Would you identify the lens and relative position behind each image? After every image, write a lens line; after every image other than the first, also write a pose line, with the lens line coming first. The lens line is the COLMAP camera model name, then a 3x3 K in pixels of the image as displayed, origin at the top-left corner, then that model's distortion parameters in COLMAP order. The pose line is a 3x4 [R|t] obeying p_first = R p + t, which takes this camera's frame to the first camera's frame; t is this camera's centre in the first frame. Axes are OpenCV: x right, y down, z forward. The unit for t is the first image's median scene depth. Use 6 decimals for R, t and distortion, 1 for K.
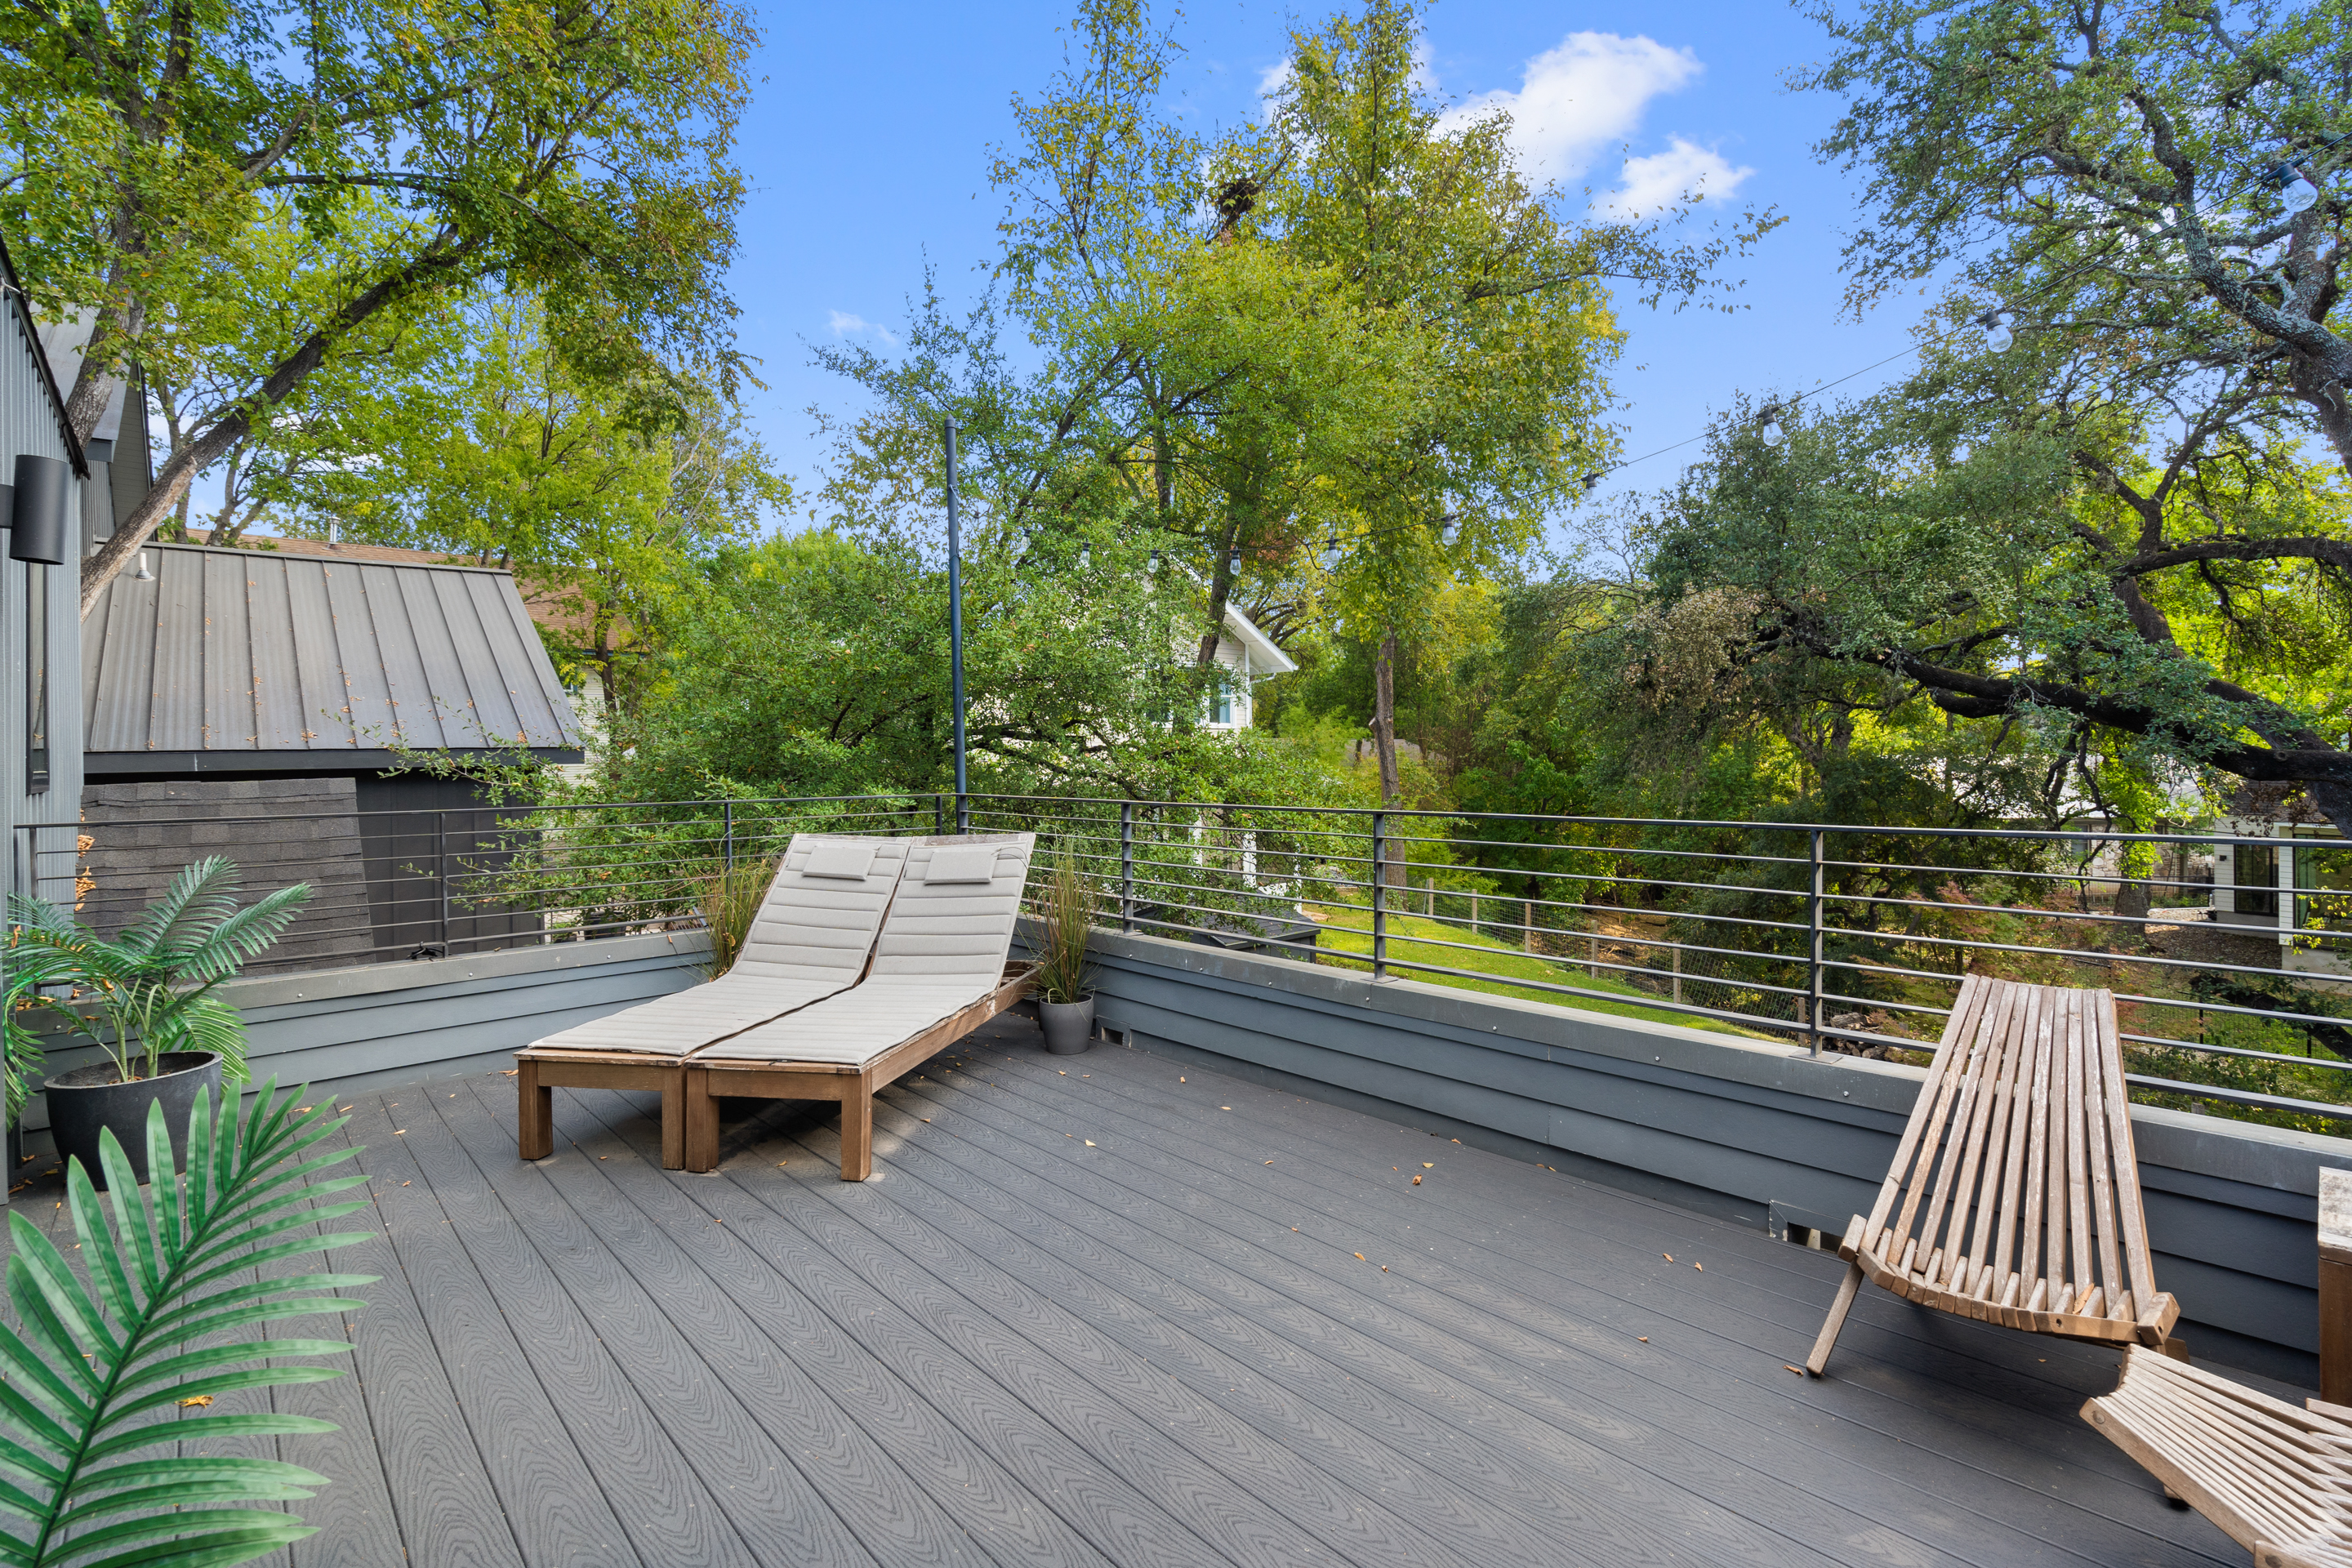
lens RADIAL K [[1078.8, 0, 1180.9], [0, 1078.8, 779.1], [0, 0, 1]] dist [-0.000956, 0.000744]
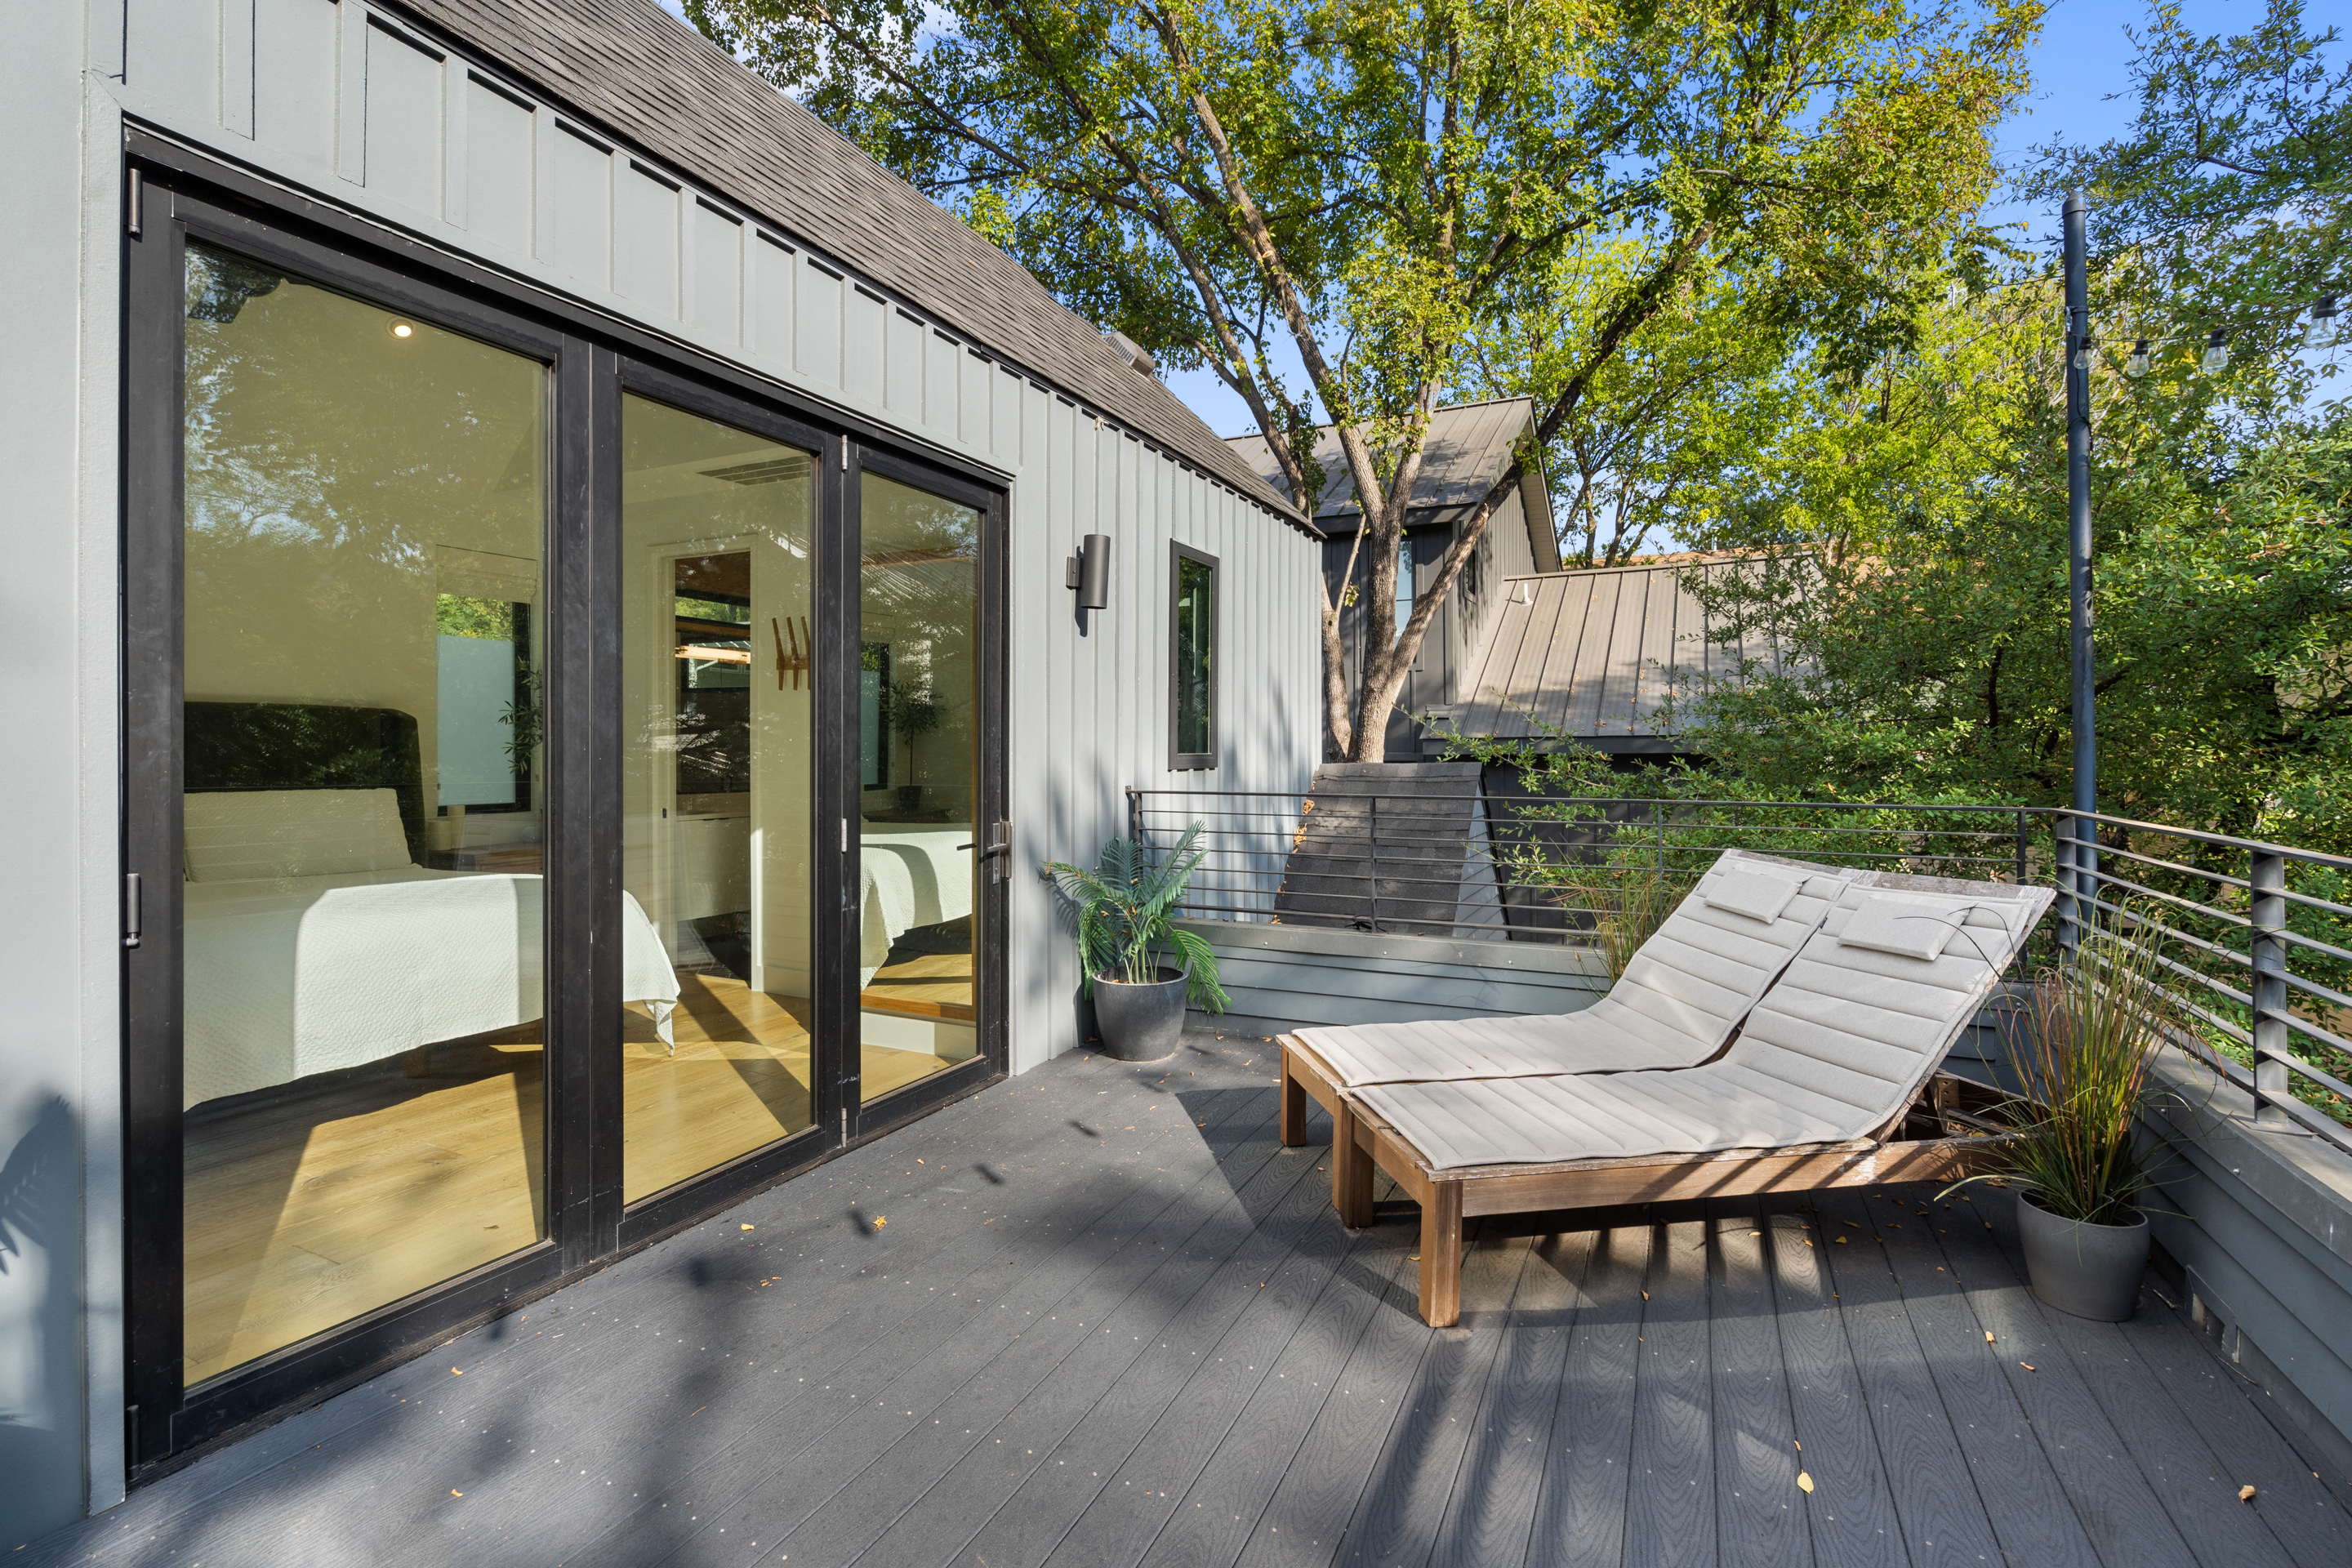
lens RADIAL K [[1078.8, 0, 1179.7], [0, 1078.8, 760.0], [0, 0, 1]] dist [-0.000956, 0.000744]
pose [[0.372788, 0.017768, -0.927746, 0.253498], [-0.021448, 0.999715, 0.010528, -0.013706], [0.927669, 0.015974, 0.373063, 0.455530]]
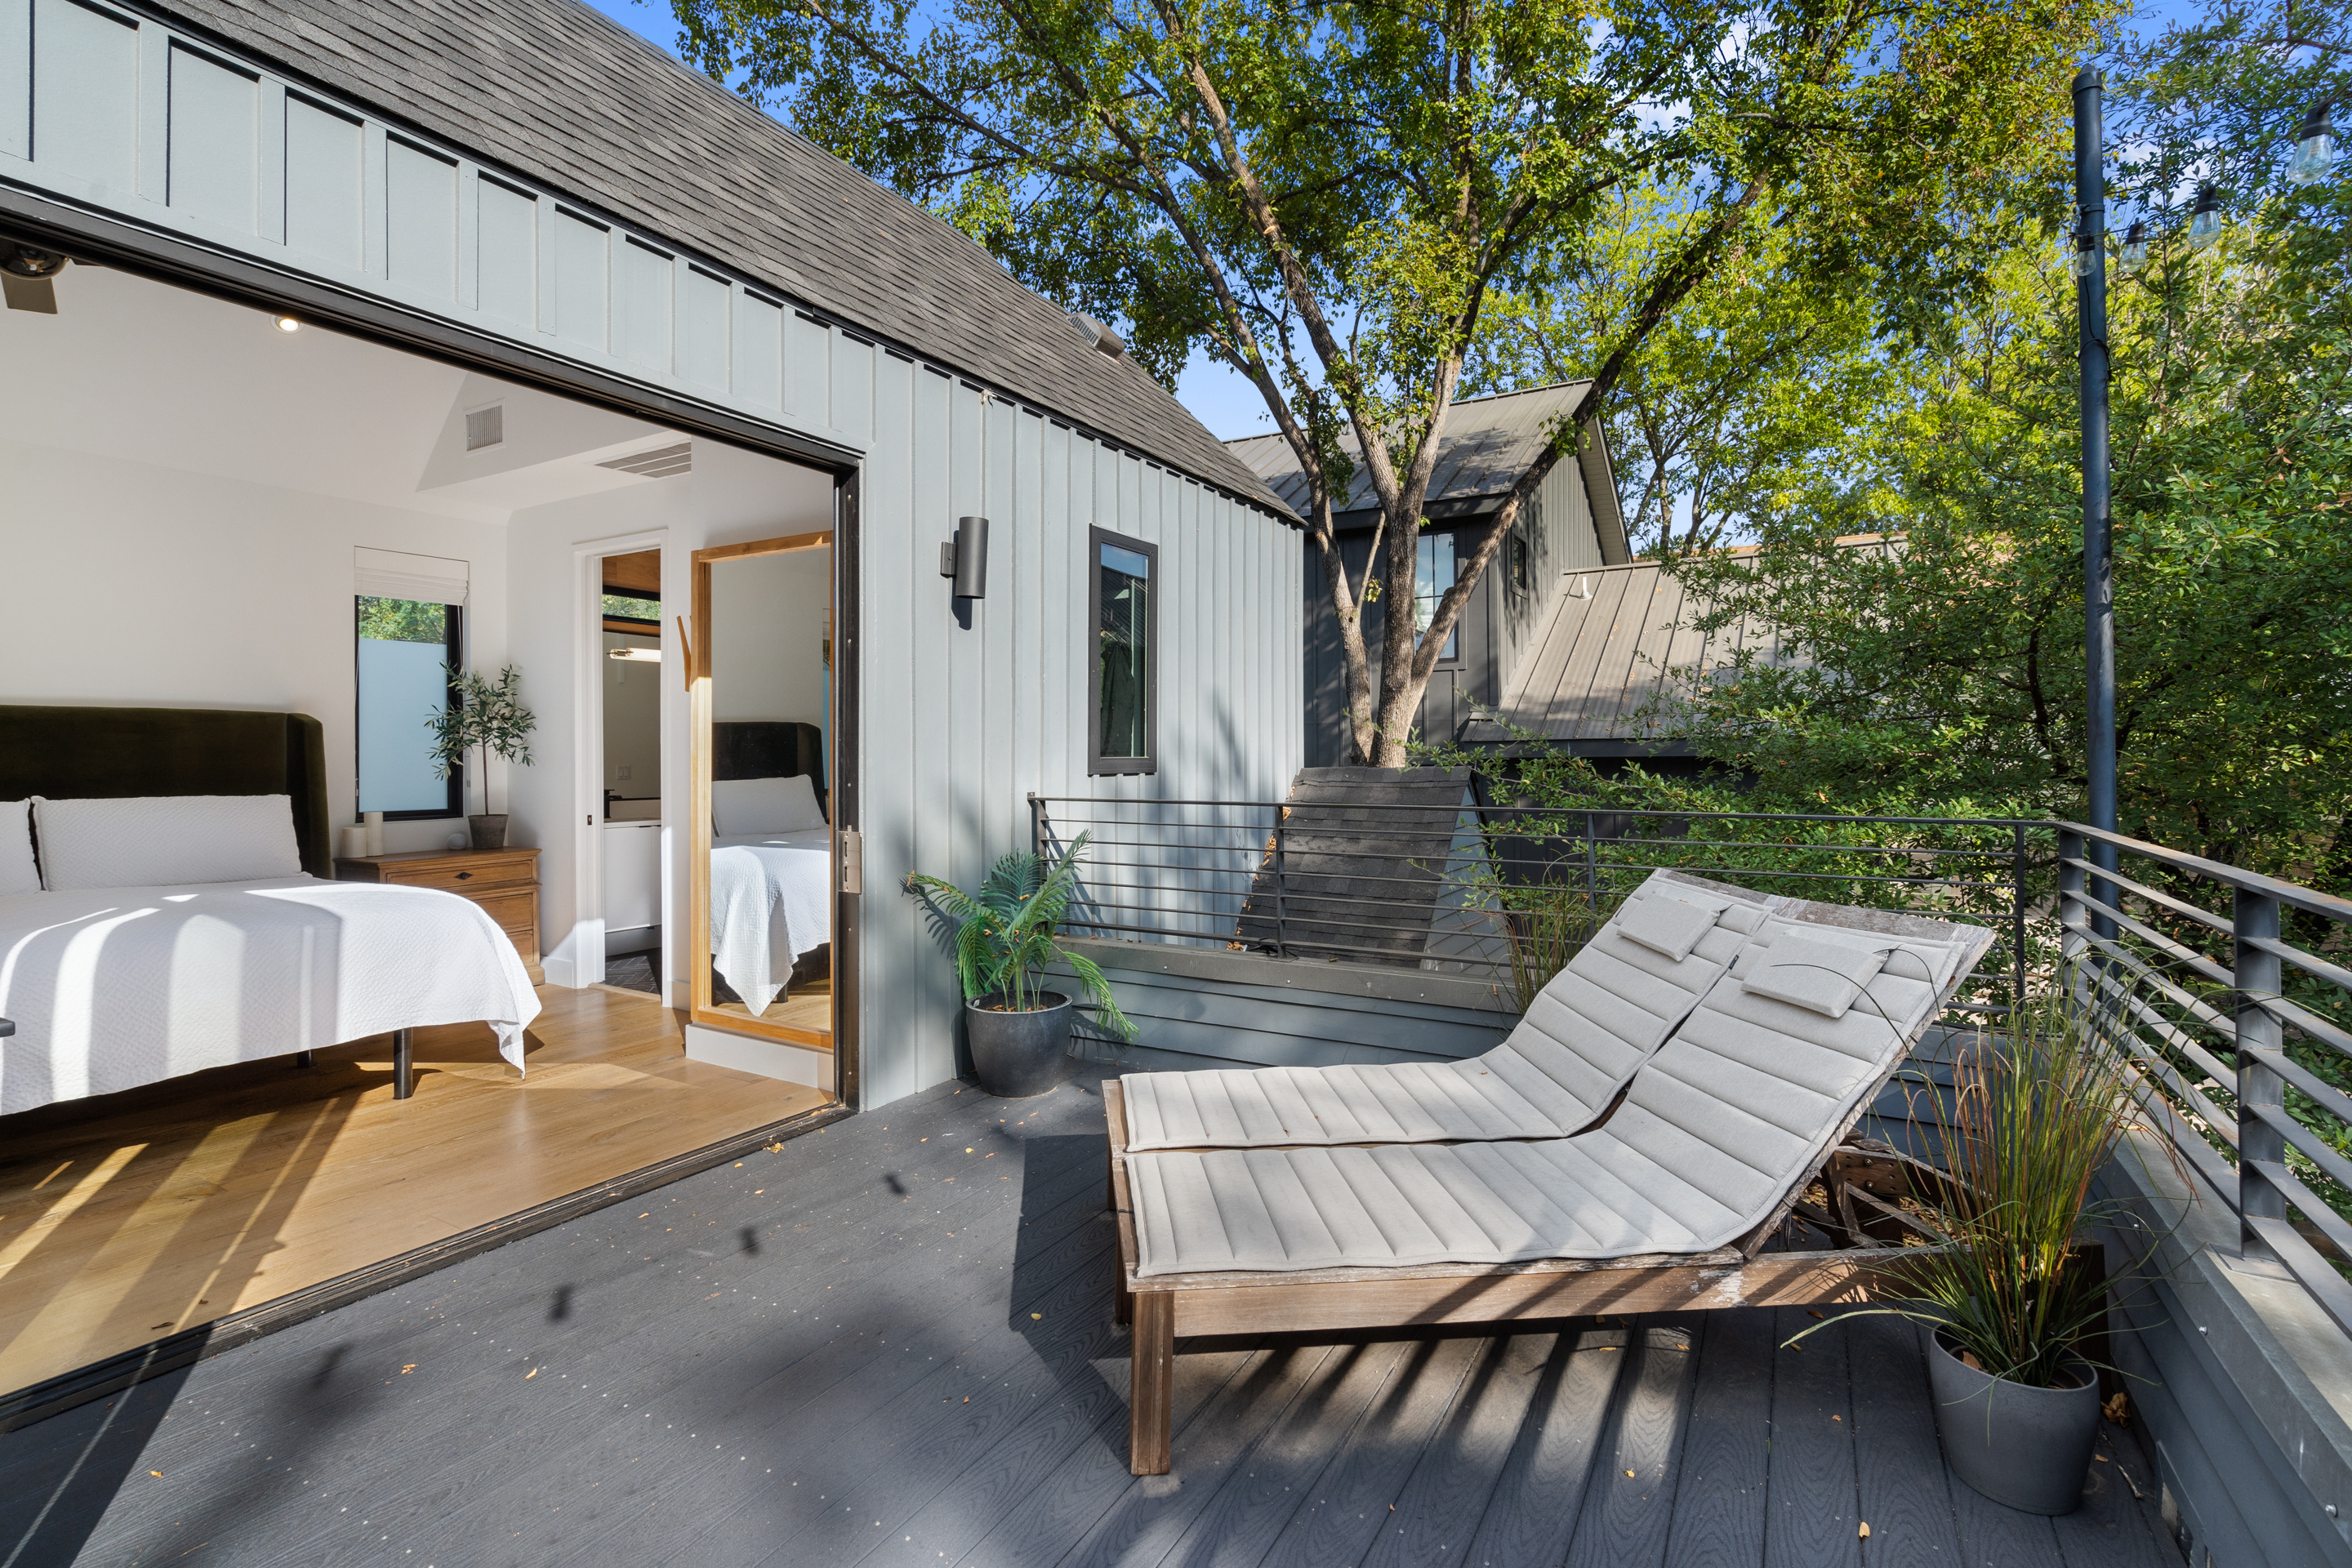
lens RADIAL K [[1078.8, 0, 1179.4], [0, 1078.8, 761.8], [0, 0, 1]] dist [-0.000956, 0.000744]
pose [[0.292881, 0.014992, -0.956031, 0.214357], [-0.019020, 0.999771, 0.009851, -0.016648], [0.955960, 0.015299, 0.293099, 0.684179]]
